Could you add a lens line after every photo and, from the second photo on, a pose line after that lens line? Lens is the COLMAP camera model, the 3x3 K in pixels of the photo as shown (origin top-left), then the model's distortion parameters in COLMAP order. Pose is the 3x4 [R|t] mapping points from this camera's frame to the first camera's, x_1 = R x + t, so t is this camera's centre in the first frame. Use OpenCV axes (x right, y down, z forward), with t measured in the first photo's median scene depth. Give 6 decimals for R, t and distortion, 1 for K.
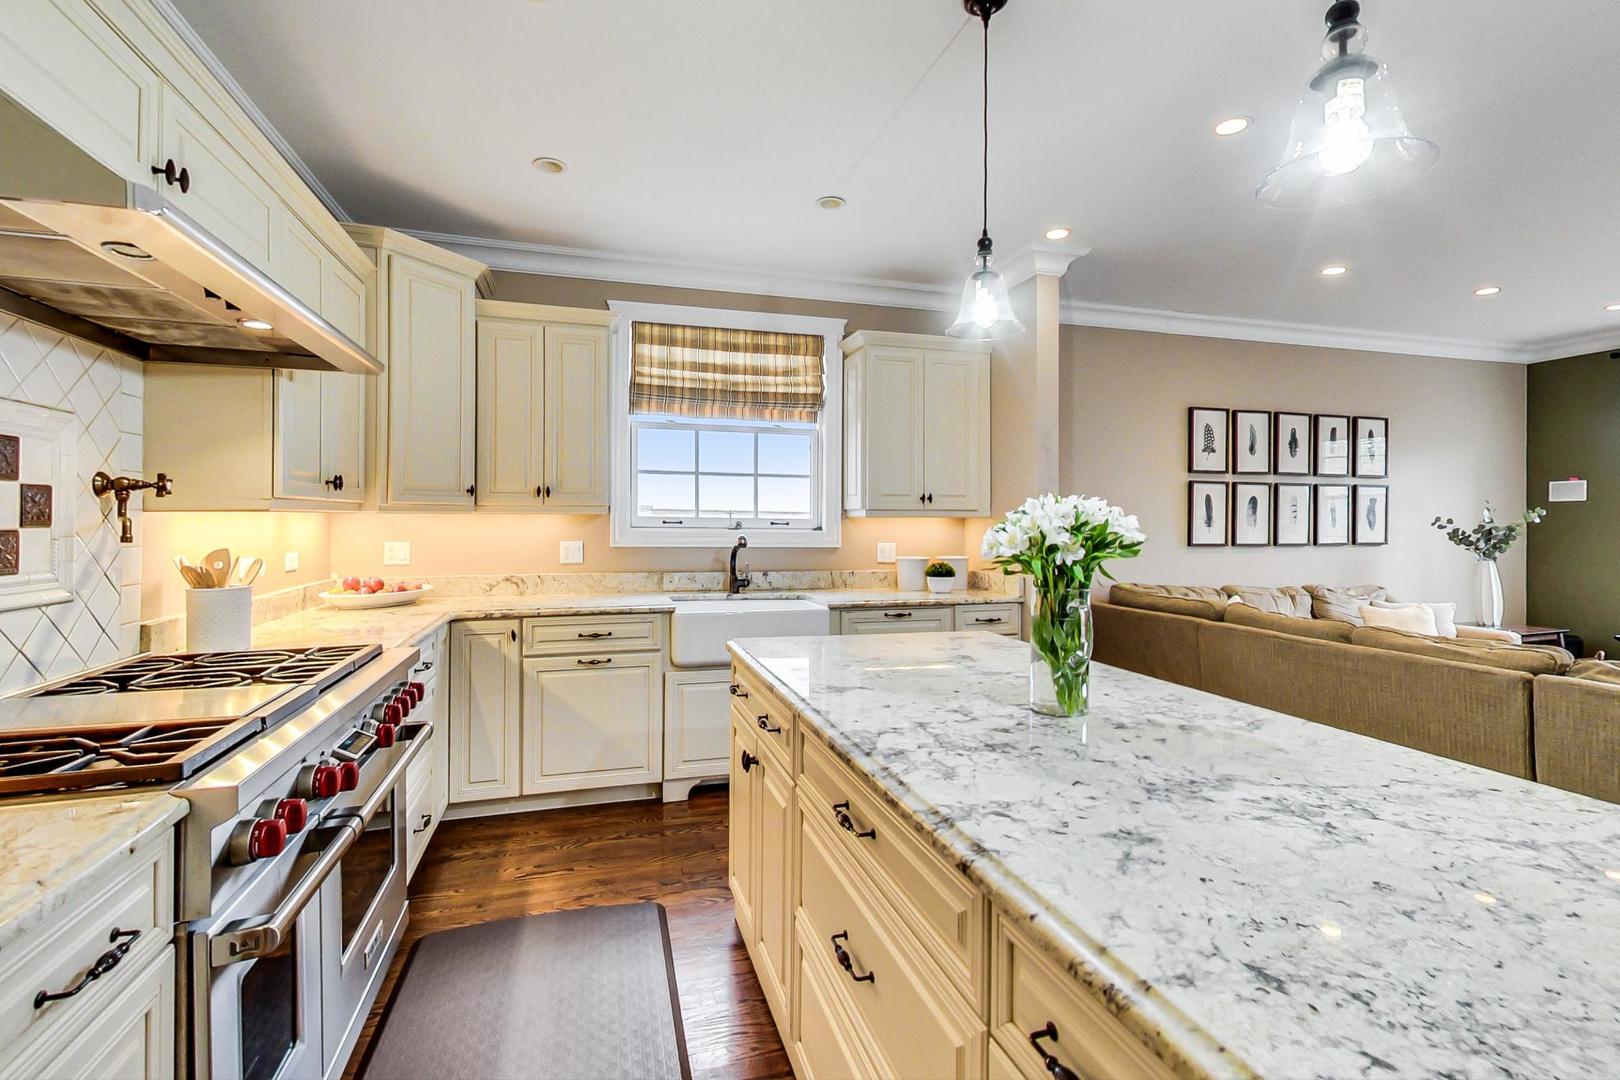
lens RADIAL K [[727.6, 0, 809.0], [0, 727.6, 520.1], [0, 0, 1]] dist [0.000540, -0.000390]
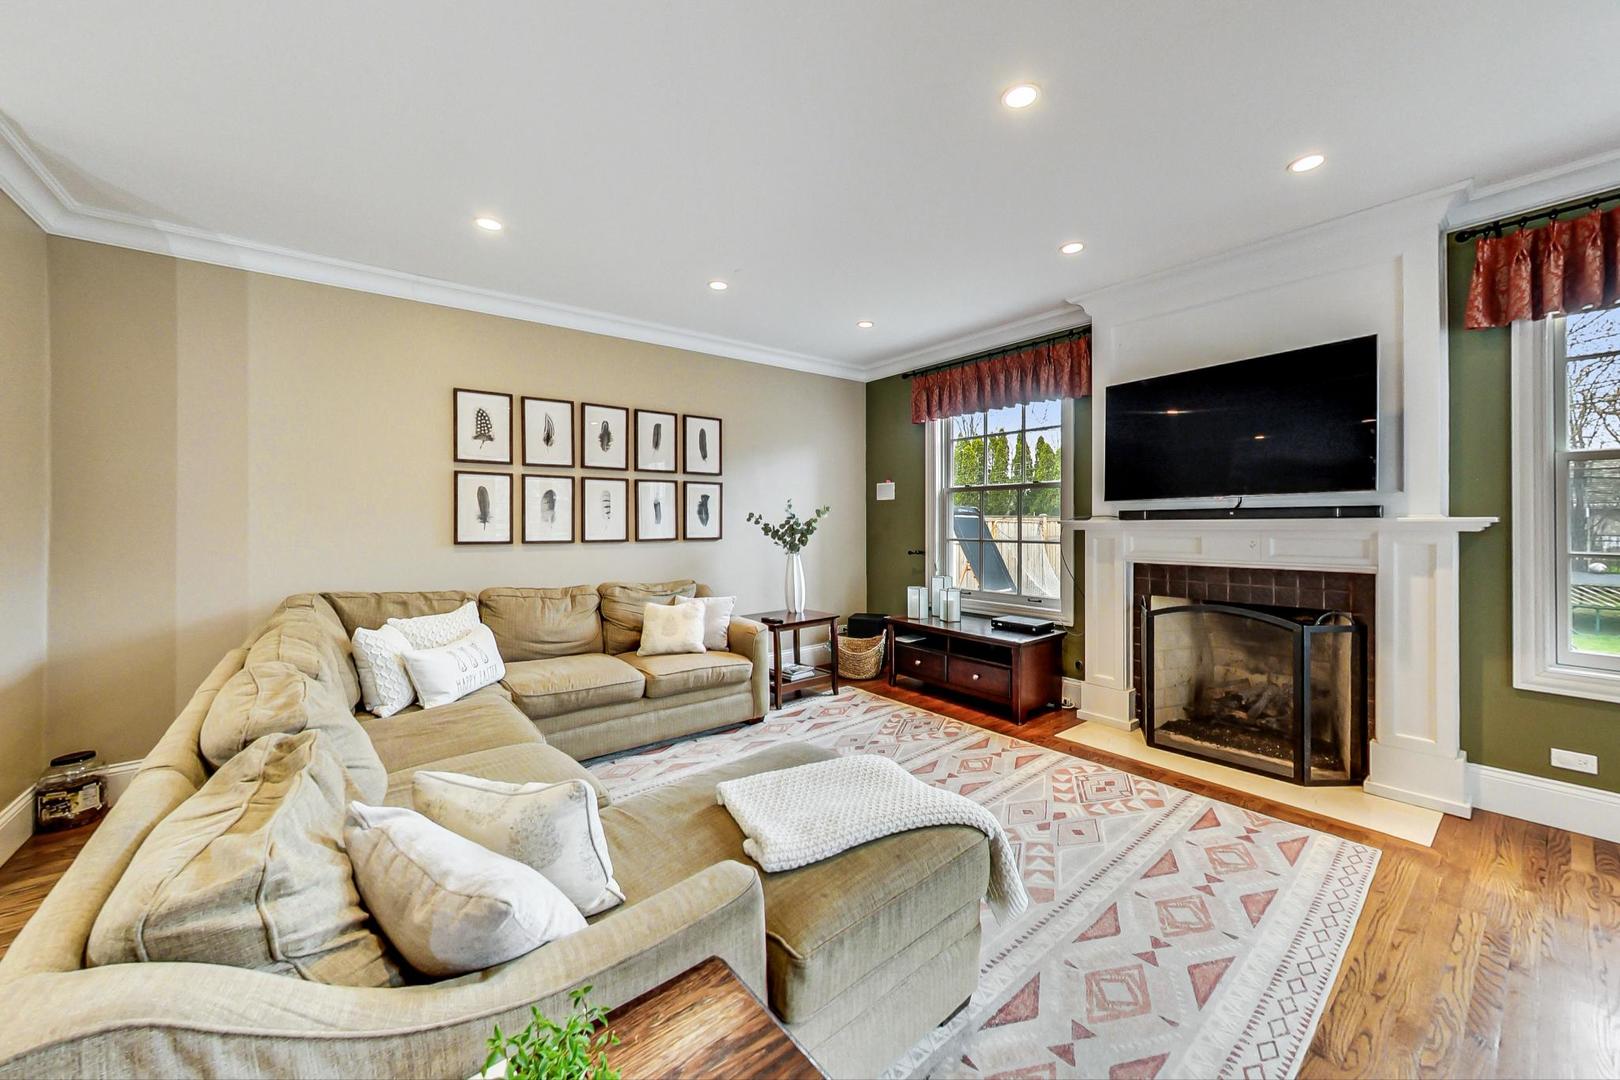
lens RADIAL K [[558.9, 0, 840.0], [0, 558.9, 514.7], [0, 0, 1]] dist [-0.001716, 0.000022]
pose [[0.934270, -0.000045, 0.356566, 0.852712], [0.002308, 0.999980, -0.005922, 0.004568], [-0.356559, 0.006356, 0.934251, 0.237603]]
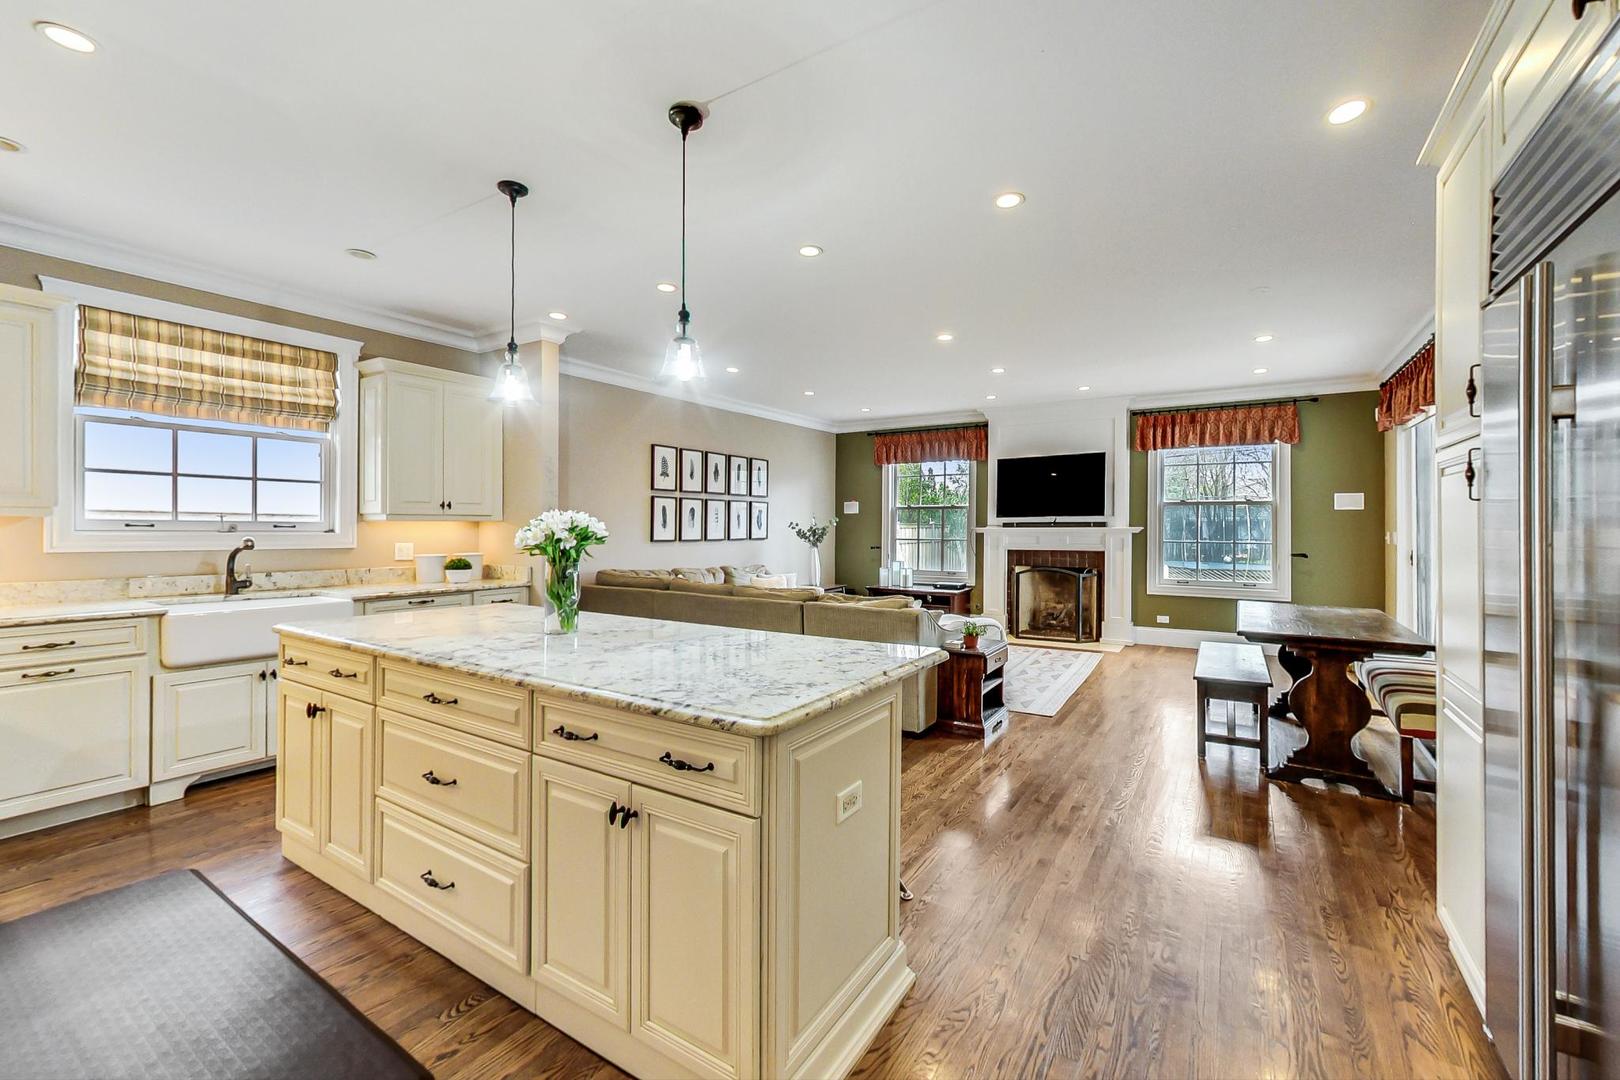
lens RADIAL K [[672.5, 0, 833.5], [0, 672.5, 523.3], [0, 0, 1]] dist [0.009026, 0.000695]
pose [[0.749393, 0.002516, 0.662121, -0.096001], [-0.003462, 0.999994, 0.000118, -0.002145], [-0.662116, -0.002381, 0.749397, -0.259622]]
